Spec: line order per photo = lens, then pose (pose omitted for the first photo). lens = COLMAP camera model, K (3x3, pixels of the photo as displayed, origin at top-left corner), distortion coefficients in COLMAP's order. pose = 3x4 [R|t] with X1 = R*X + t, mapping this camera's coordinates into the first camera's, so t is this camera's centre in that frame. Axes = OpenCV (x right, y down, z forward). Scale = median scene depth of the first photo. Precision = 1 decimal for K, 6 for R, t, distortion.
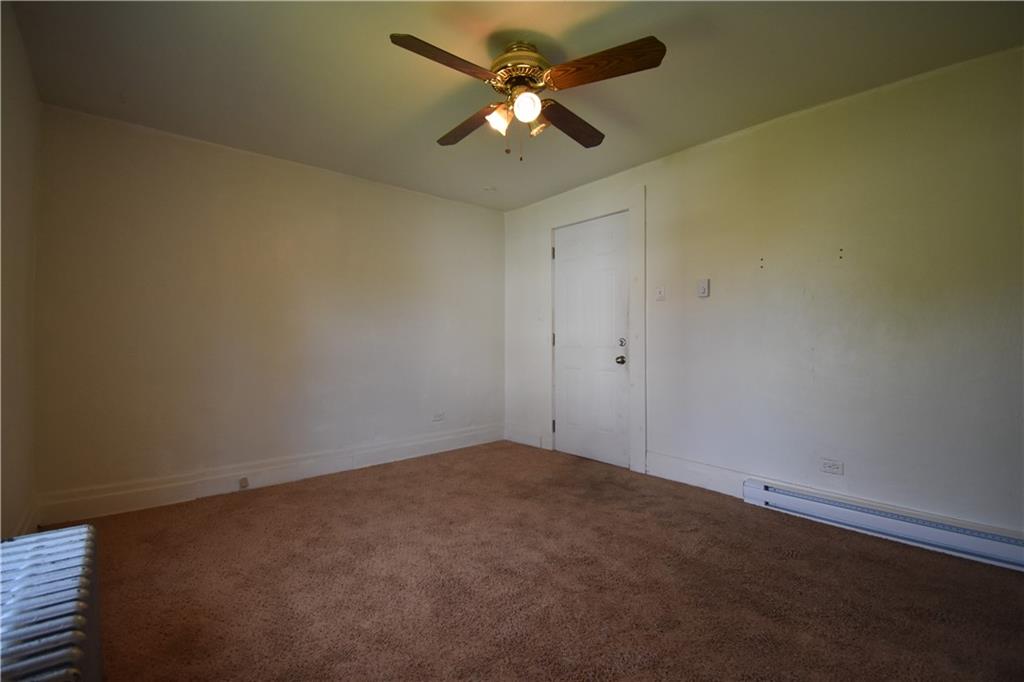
lens RADIAL K [[452.9, 0, 514.4], [0, 452.9, 340.2], [0, 0, 1]] dist [-0.003005, -0.008561]
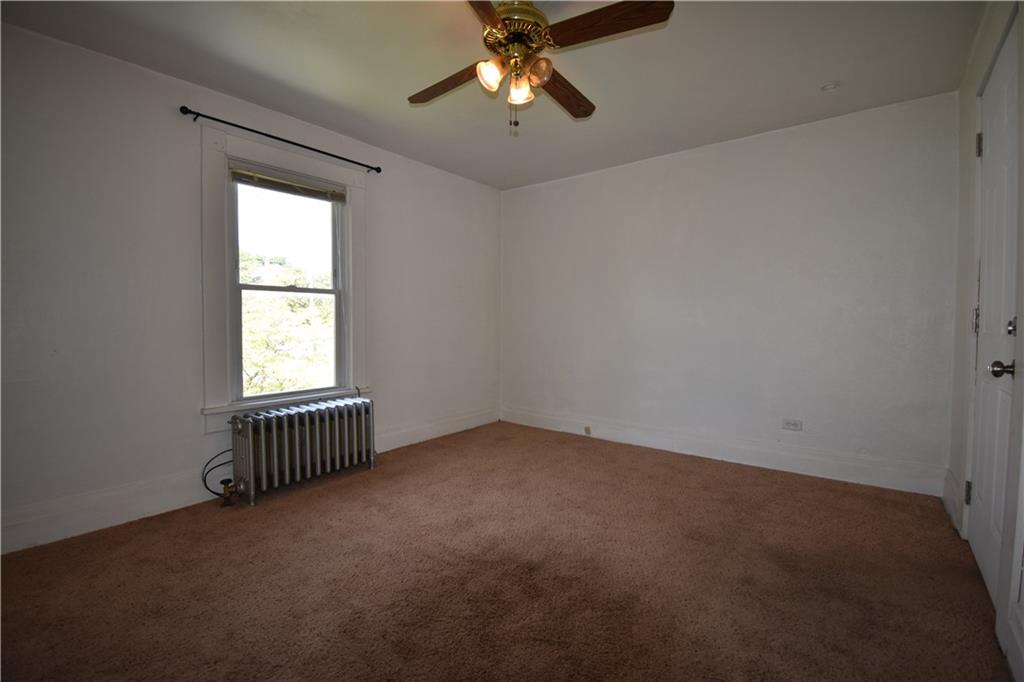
lens RADIAL K [[452.9, 0, 516.7], [0, 452.9, 338.9], [0, 0, 1]] dist [-0.003005, -0.008561]
pose [[0.204228, 0.038247, -0.978176, 0.632933], [-0.008373, 0.999268, 0.037323, 0.007104], [0.978888, 0.000567, 0.204399, 0.549873]]
